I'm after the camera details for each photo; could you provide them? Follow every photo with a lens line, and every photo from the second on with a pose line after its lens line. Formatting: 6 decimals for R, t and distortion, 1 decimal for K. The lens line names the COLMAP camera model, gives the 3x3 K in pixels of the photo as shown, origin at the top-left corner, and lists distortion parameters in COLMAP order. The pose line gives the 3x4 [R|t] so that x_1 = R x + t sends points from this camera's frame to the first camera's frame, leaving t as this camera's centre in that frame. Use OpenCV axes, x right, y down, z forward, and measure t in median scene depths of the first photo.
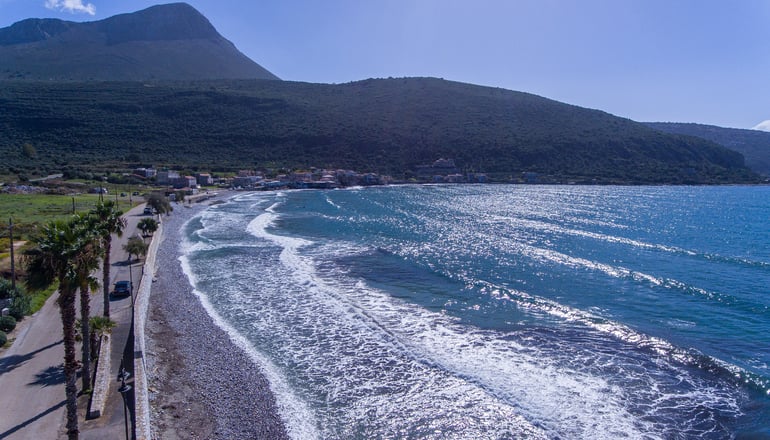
lens RADIAL K [[466.0, 0, 369.0], [0, 466.0, 225.3], [0, 0, 1]] dist [-0.016017, 0.002428]
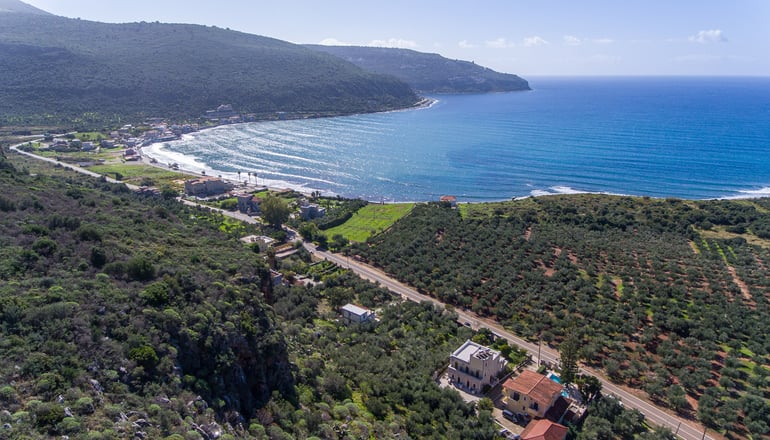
lens RADIAL K [[466.0, 0, 369.0], [0, 466.0, 225.3], [0, 0, 1]] dist [-0.016017, 0.002428]
pose [[0.874714, -0.168018, 0.454582, -0.153120], [0.075935, 0.973910, 0.213851, -0.043880], [-0.478653, -0.152540, 0.864652, -0.494971]]
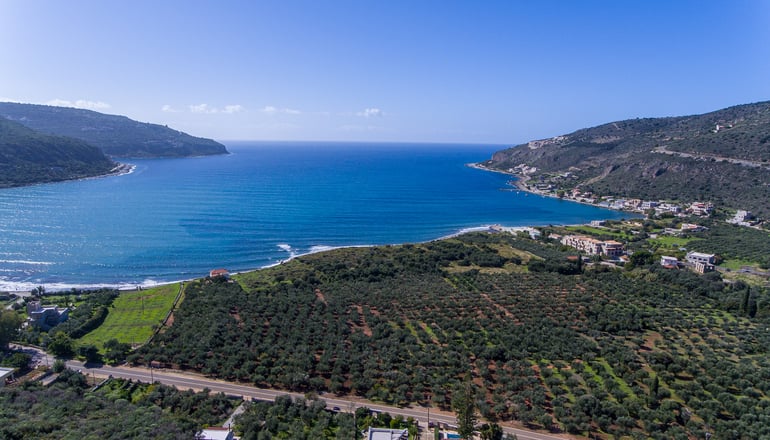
lens RADIAL K [[466.0, 0, 369.0], [0, 466.0, 225.3], [0, 0, 1]] dist [-0.016017, 0.002428]
pose [[0.424152, -0.170358, 0.889423, -0.177645], [0.099277, 0.984974, 0.141316, -0.051967], [-0.900133, 0.028360, 0.434692, -0.438501]]
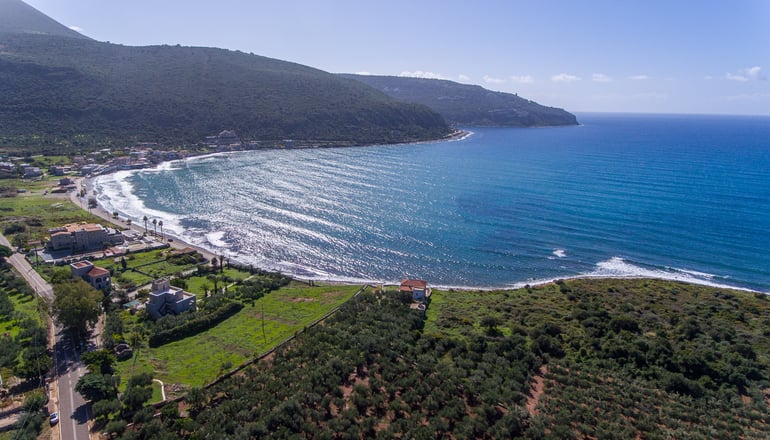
lens RADIAL K [[466.0, 0, 369.0], [0, 466.0, 225.3], [0, 0, 1]] dist [-0.016017, 0.002428]
pose [[0.917598, -0.100038, 0.384715, -0.008100], [0.046915, 0.988305, 0.145091, -0.041141], [-0.394731, -0.115086, 0.911561, -0.375918]]
